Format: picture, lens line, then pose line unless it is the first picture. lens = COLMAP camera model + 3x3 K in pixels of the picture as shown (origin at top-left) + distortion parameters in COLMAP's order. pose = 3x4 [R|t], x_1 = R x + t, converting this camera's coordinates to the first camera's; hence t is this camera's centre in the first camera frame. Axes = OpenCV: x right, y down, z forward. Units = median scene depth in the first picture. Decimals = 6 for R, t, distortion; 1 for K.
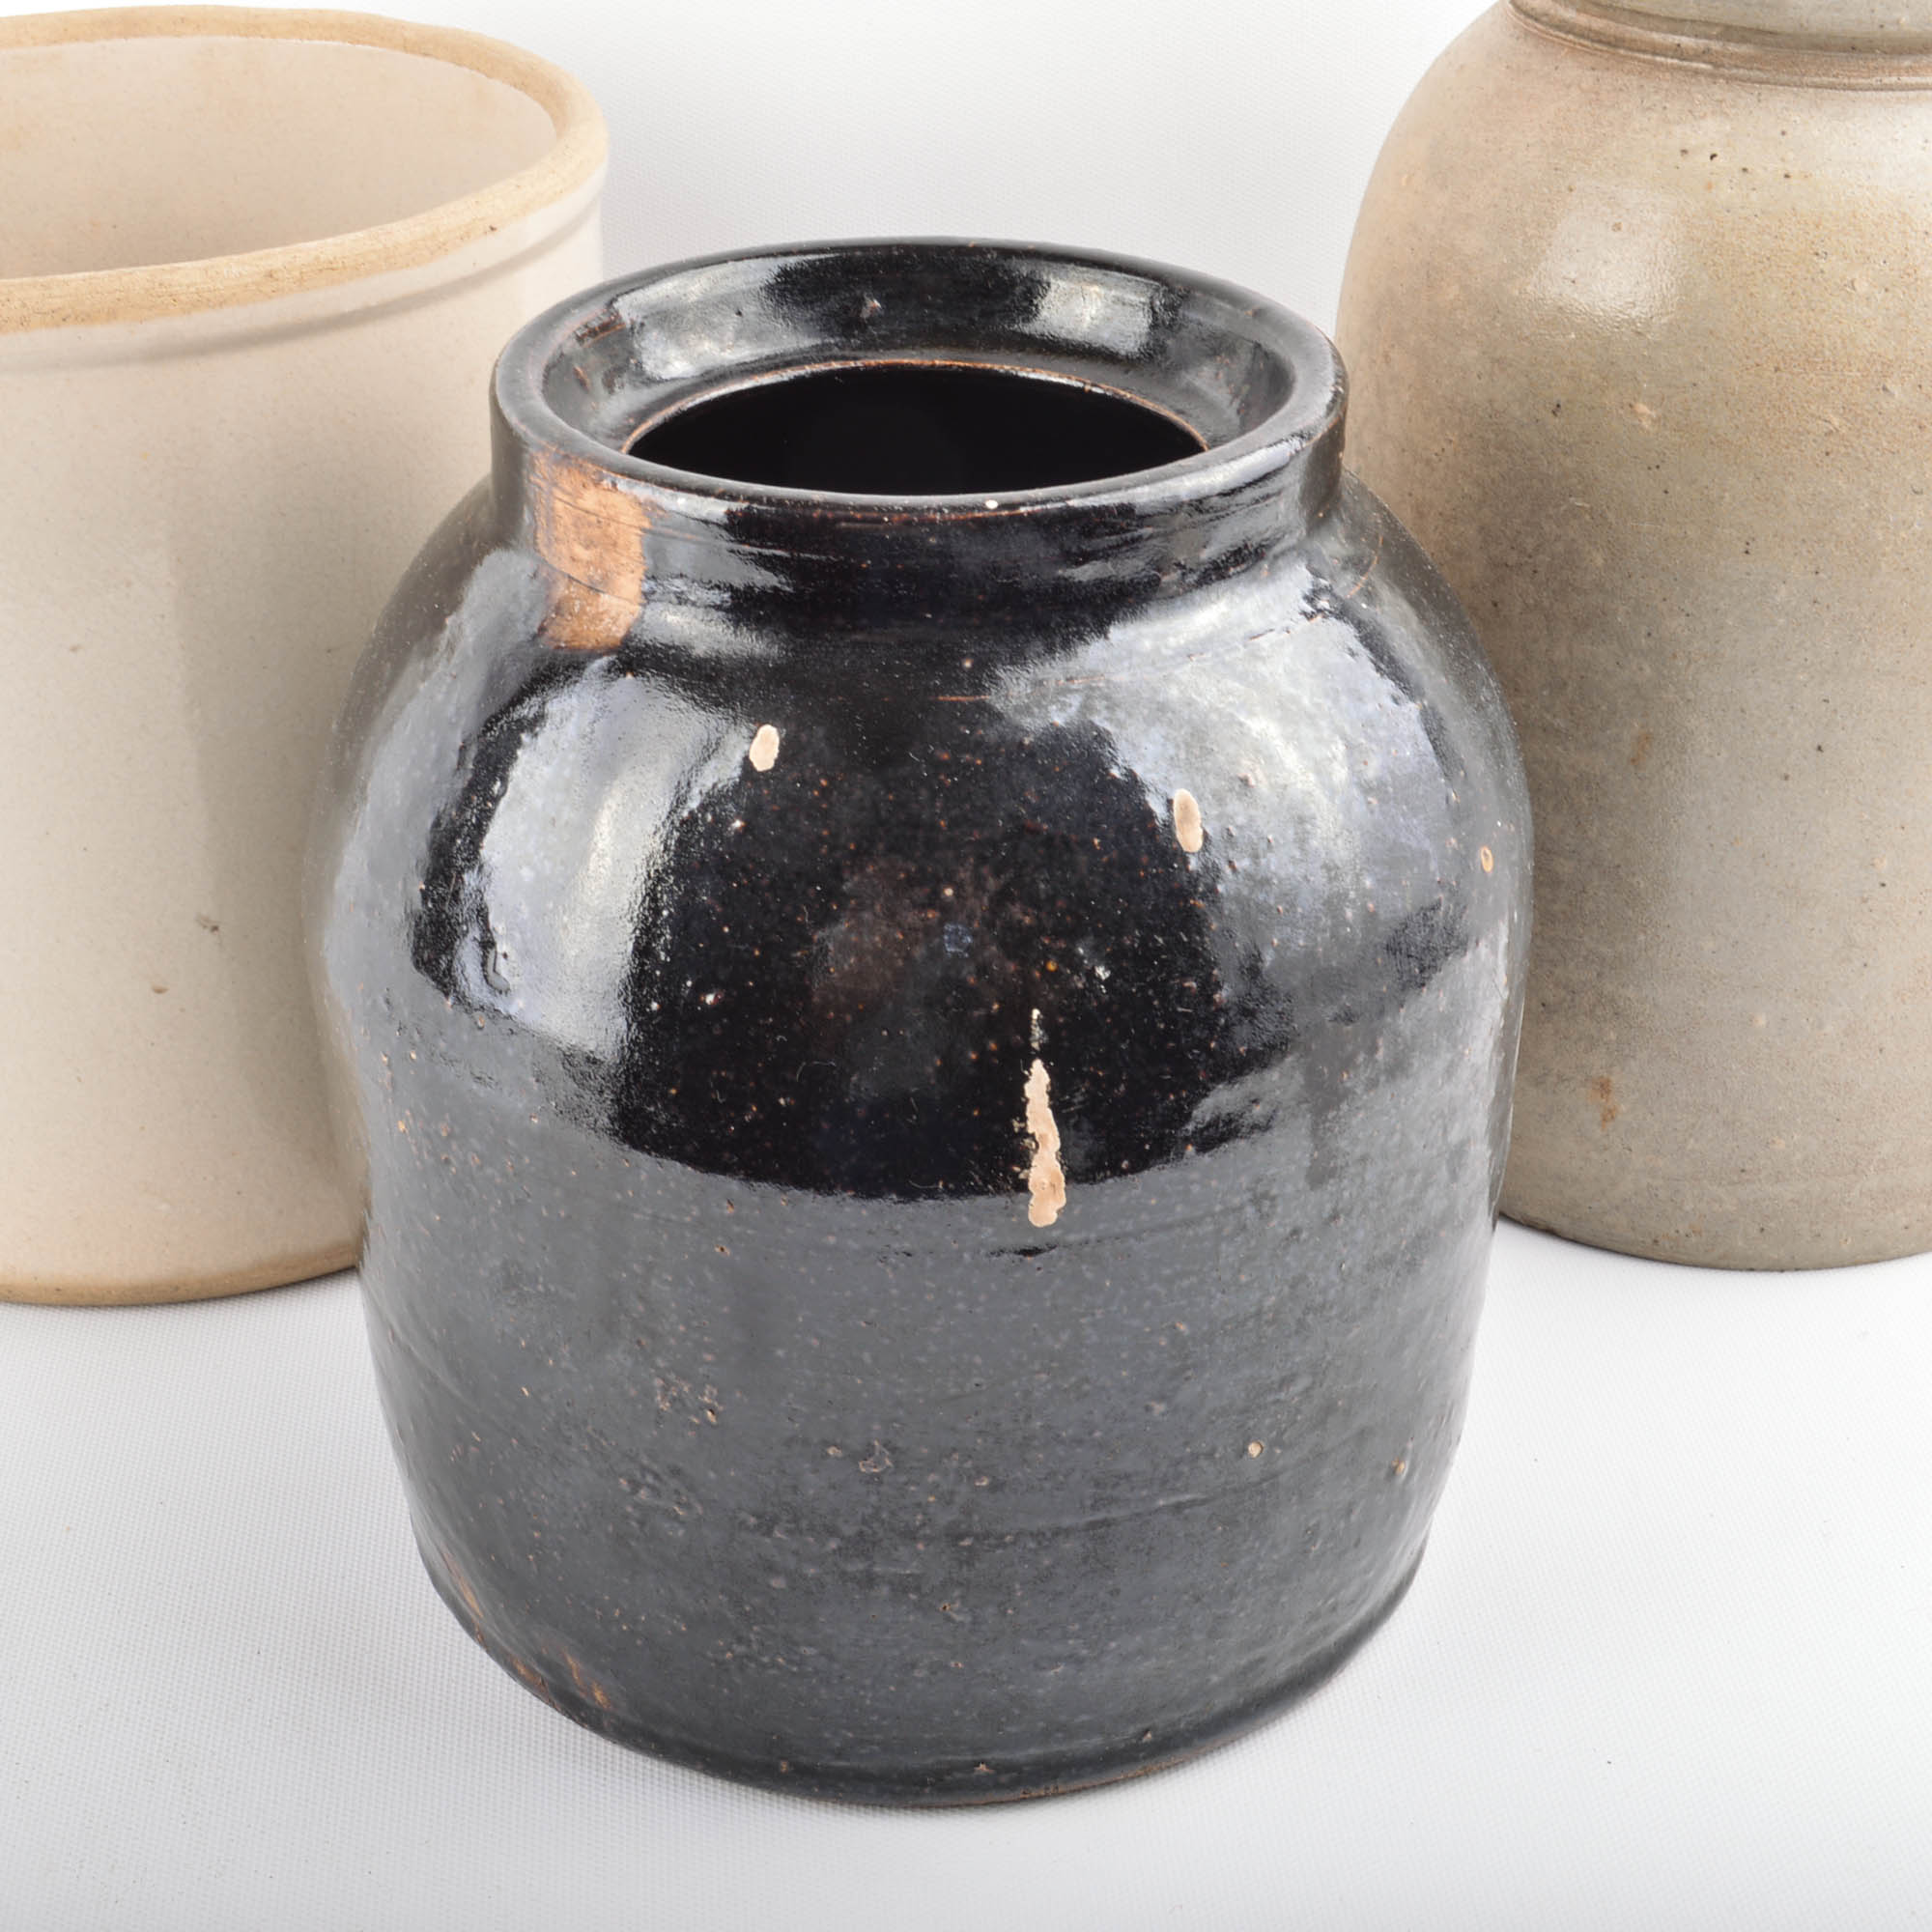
lens RADIAL K [[3074.5, 0, 971.1], [0, 3074.5, 937.1], [0, 0, 1]] dist [-0.047638, 0.000000]
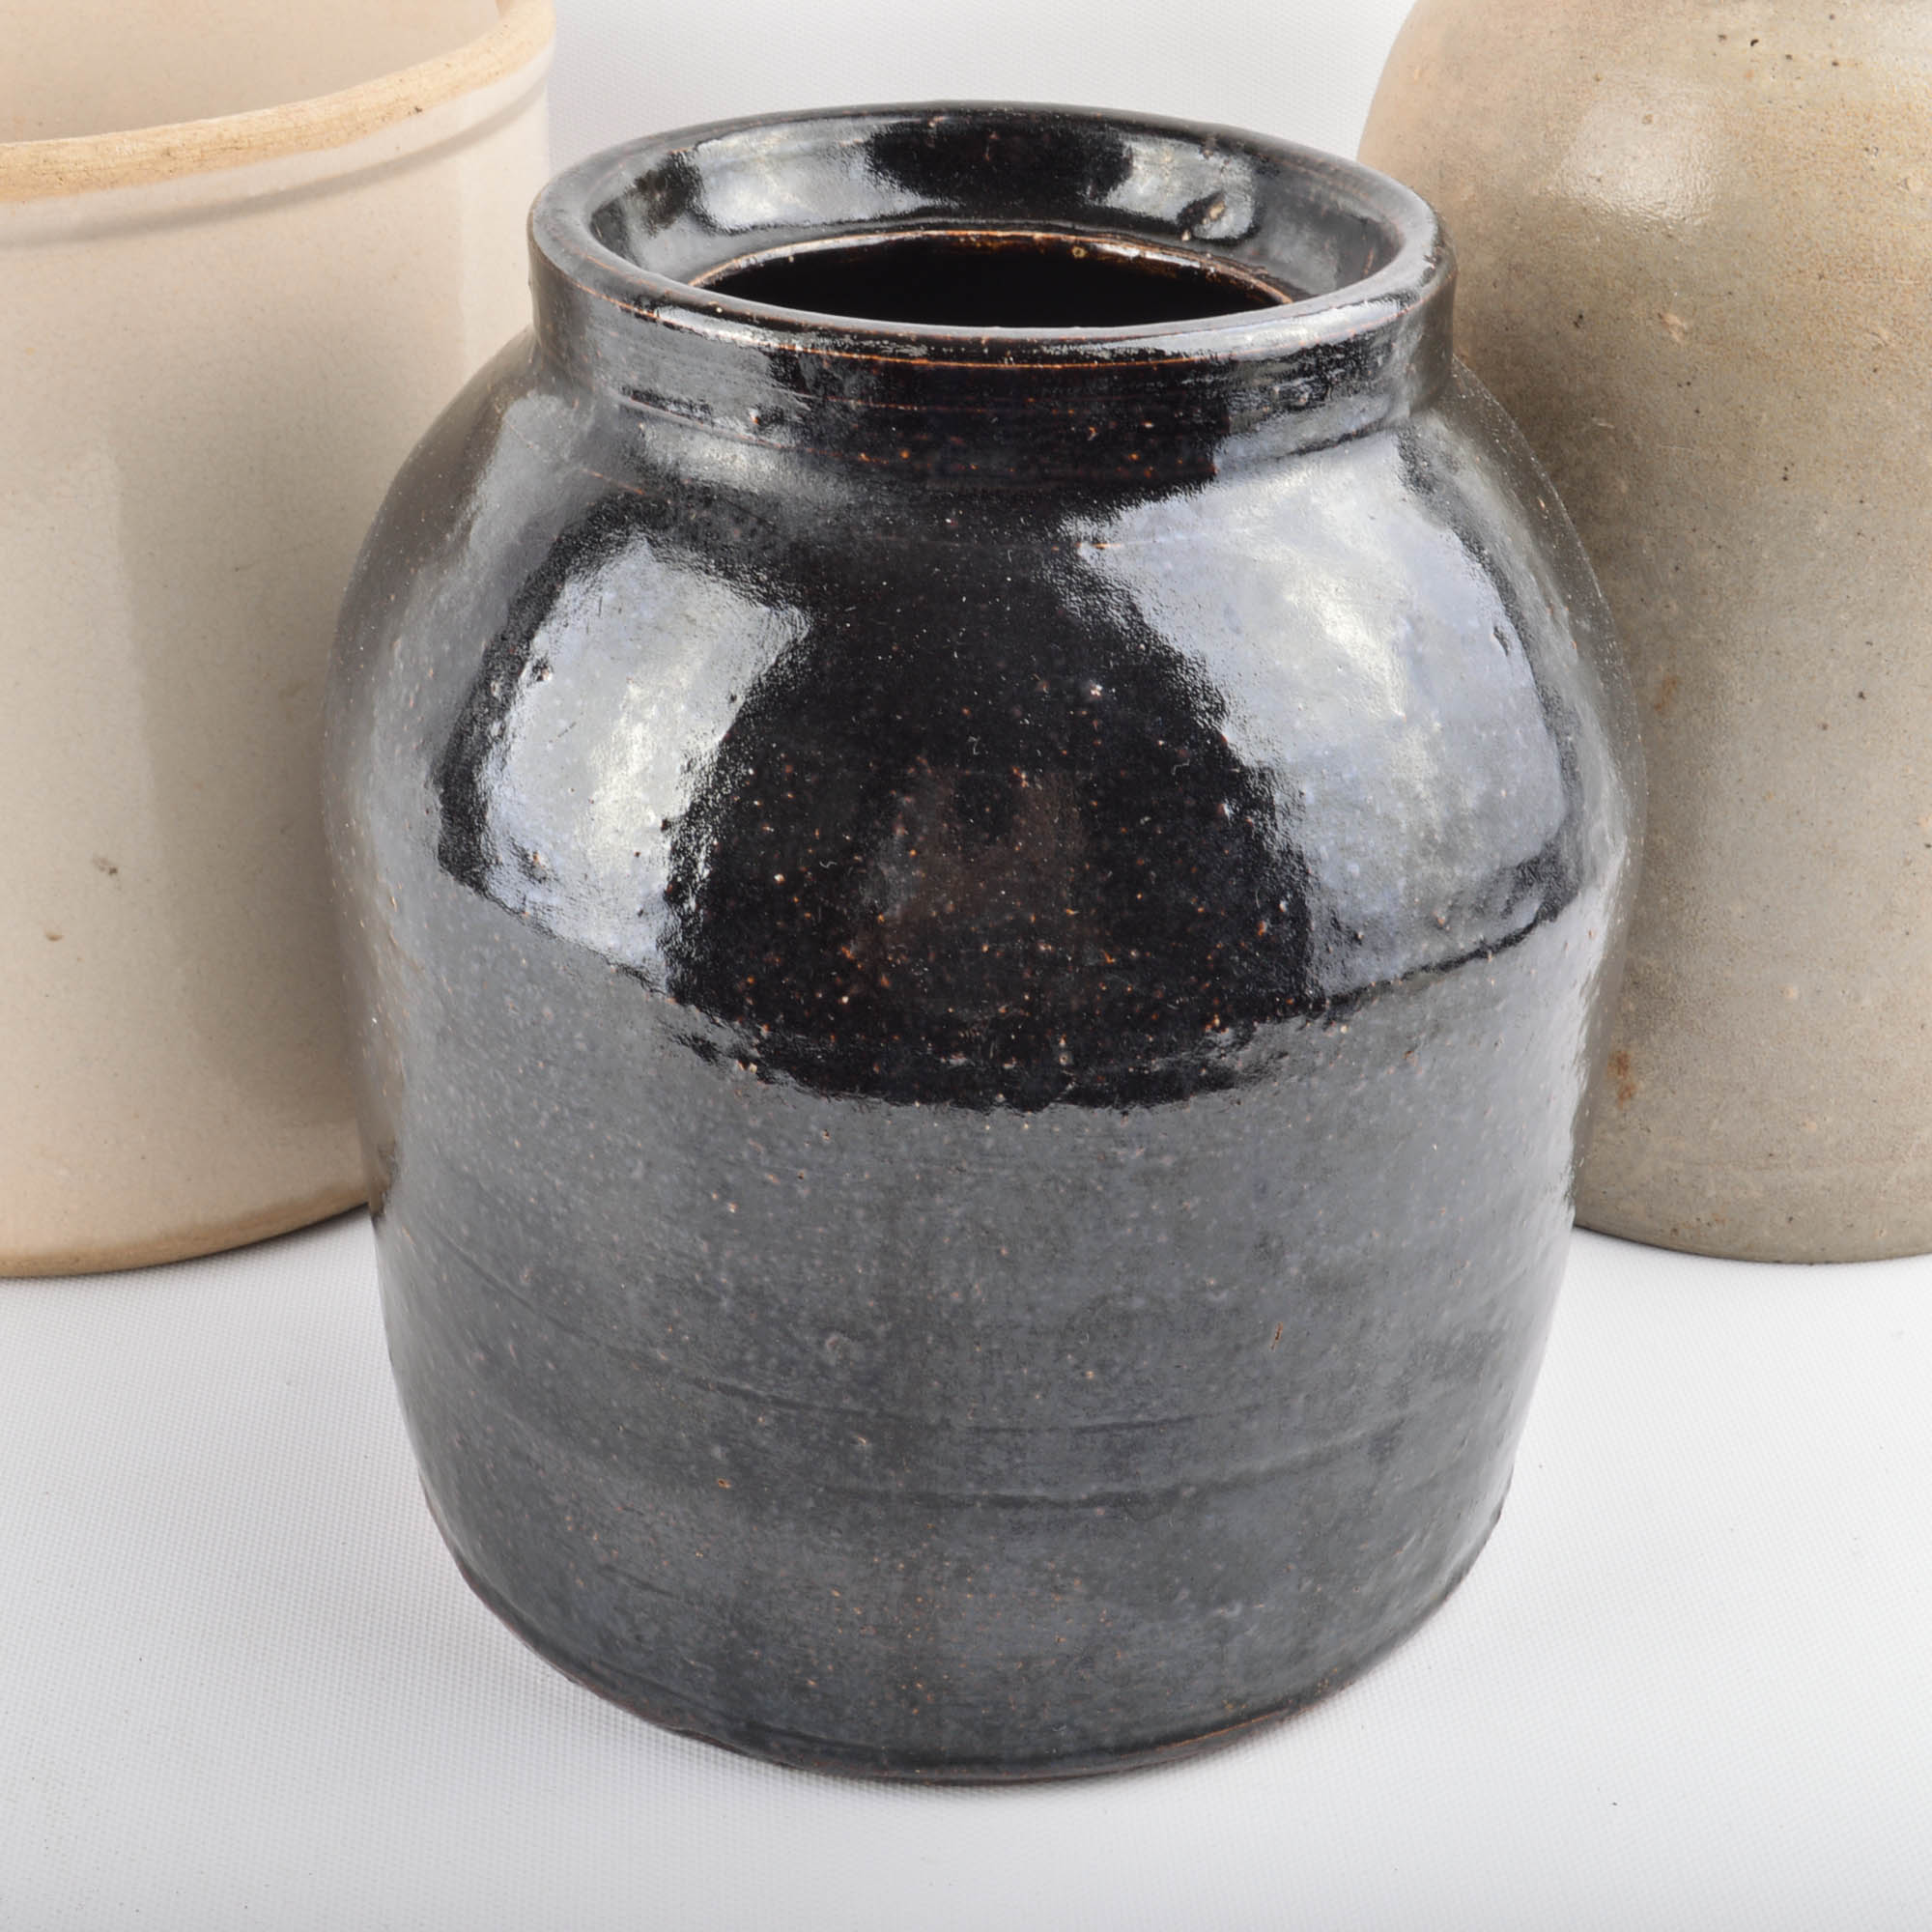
lens RADIAL K [[3074.5, 0, 978.8], [0, 3074.5, 947.1], [0, 0, 1]] dist [-0.047638, 0.000000]
pose [[0.999900, 0.012242, -0.007134, 0.020368], [-0.012159, 0.999859, 0.011595, 0.006233], [0.007275, -0.011507, 0.999907, 0.081067]]
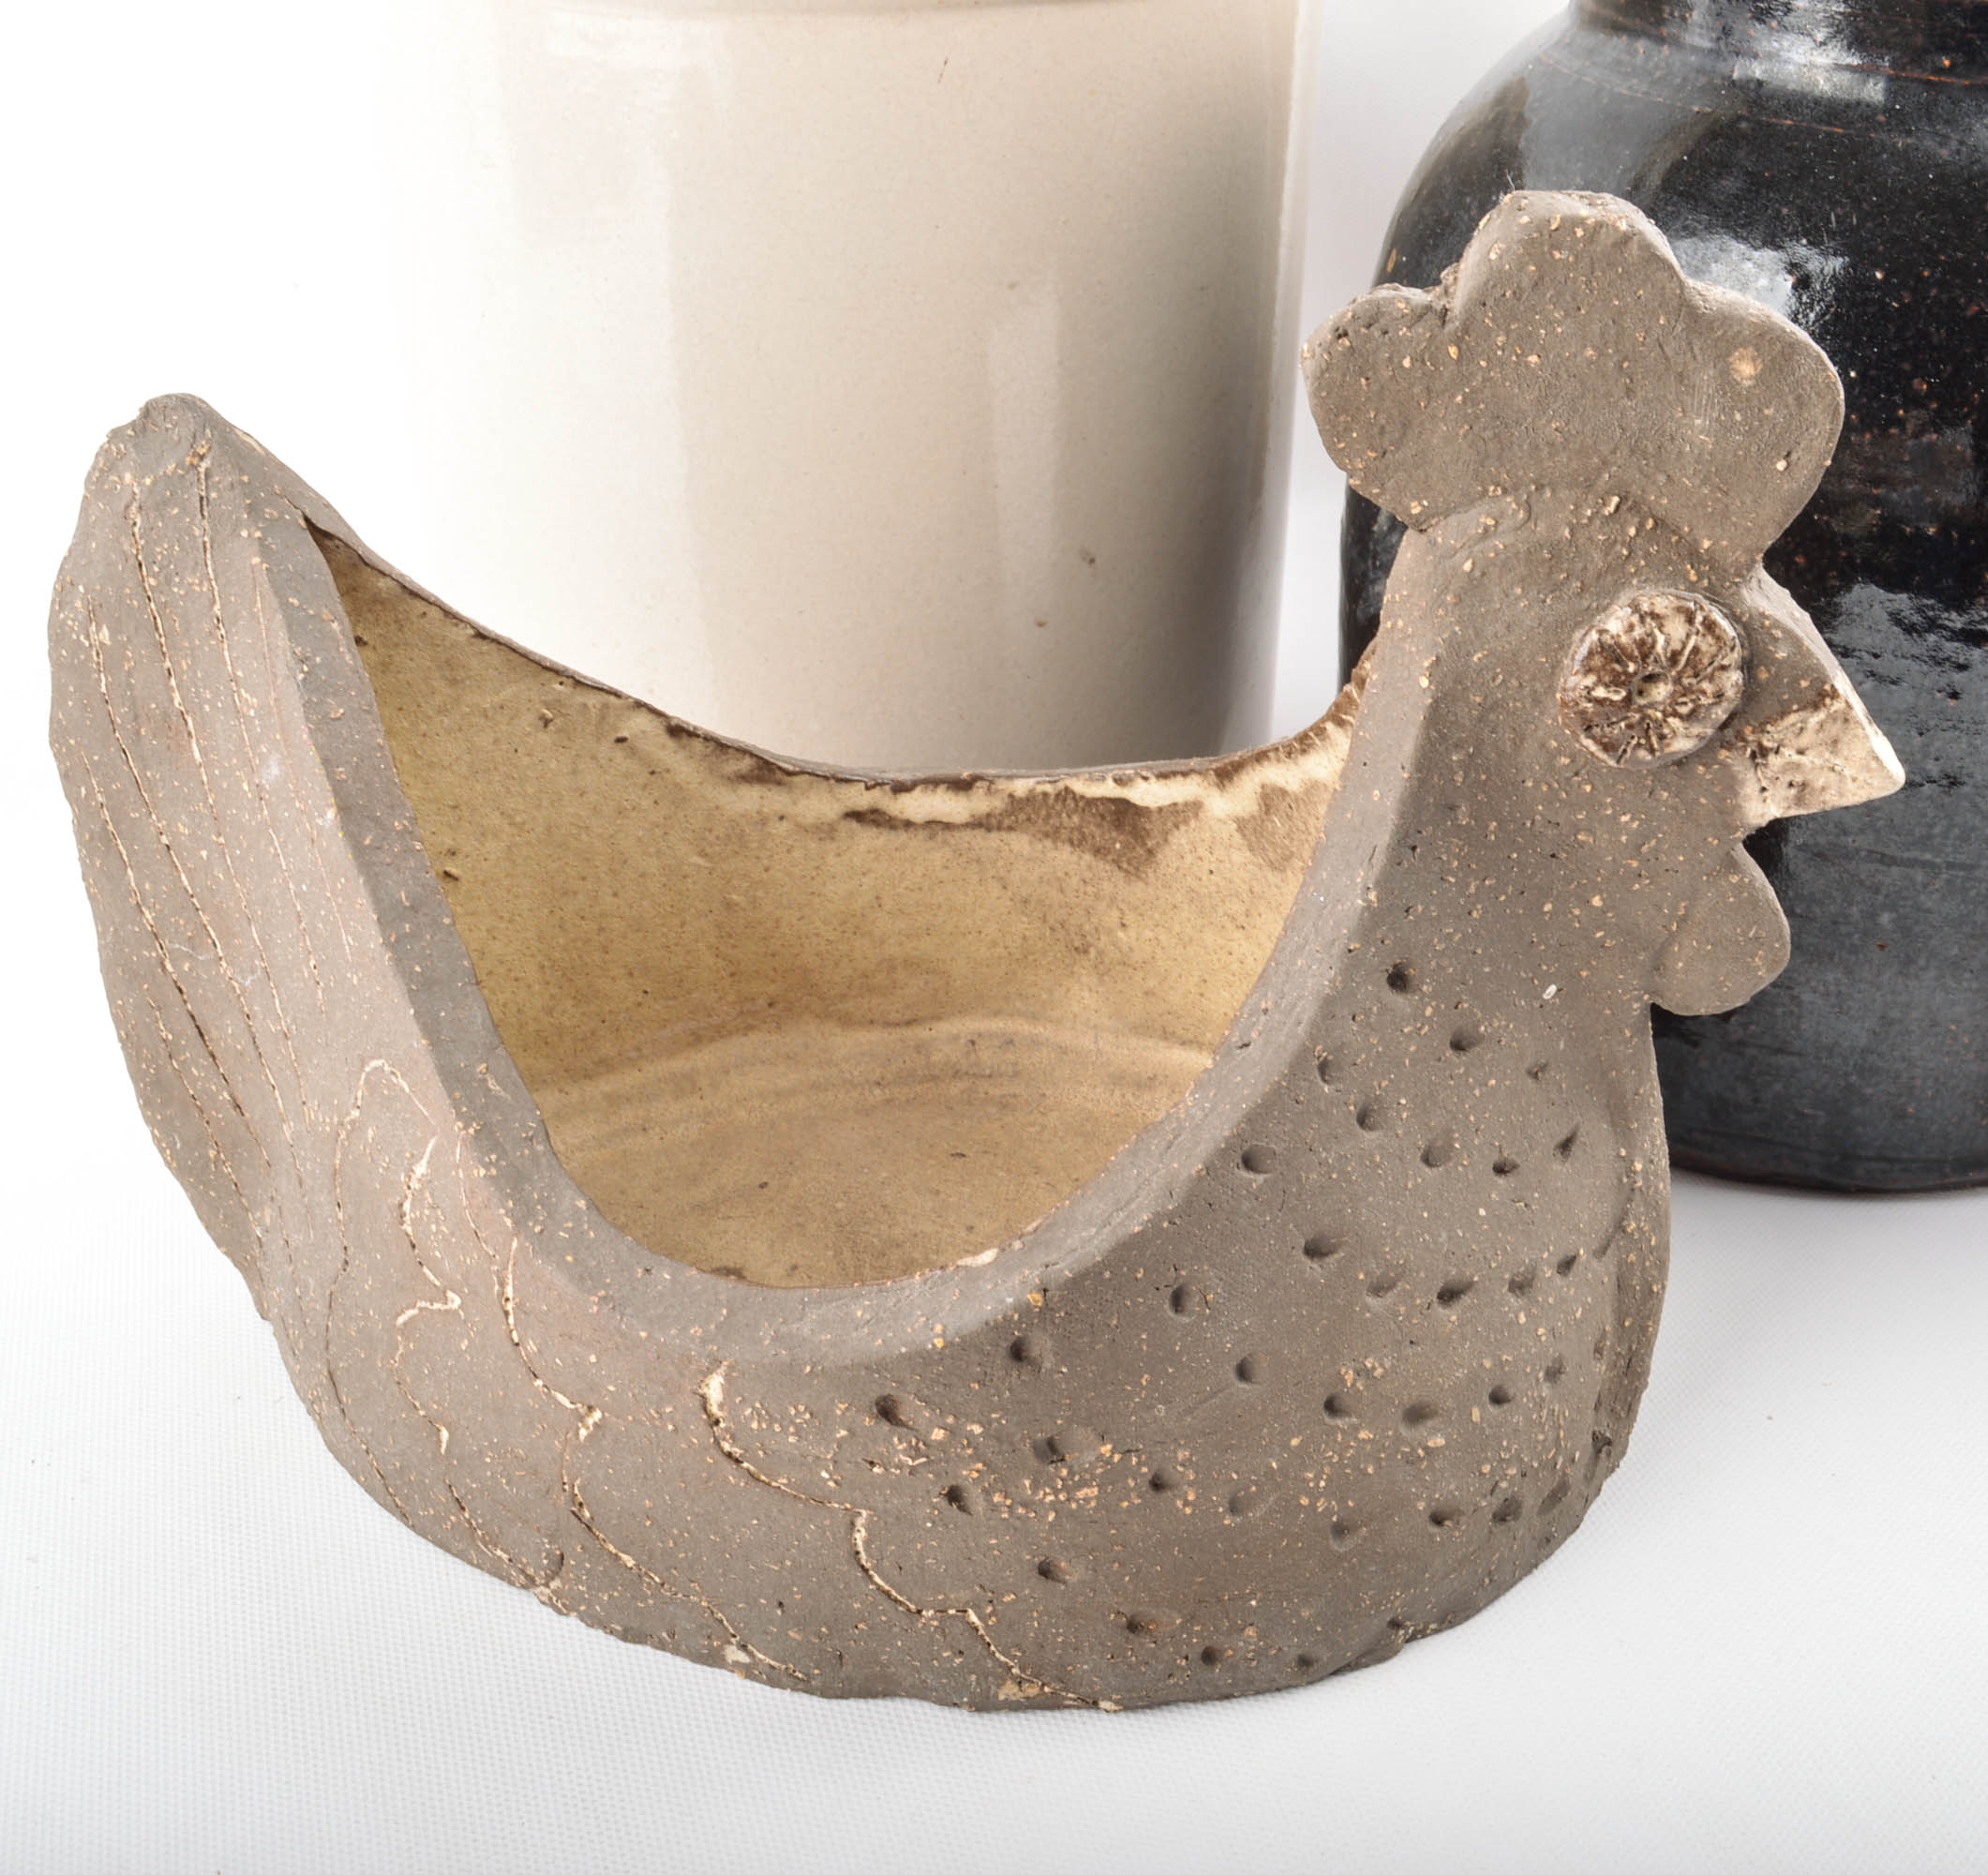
lens RADIAL K [[2516.0, 0, 1063.0], [0, 2516.0, 930.8], [0, 0, 1]] dist [-0.070027, 0.000000]
pose [[0.976374, -0.099810, 0.191657, -0.440031], [0.092205, 0.994572, 0.048223, 0.083282], [-0.195430, -0.029412, 0.980277, 0.132140]]
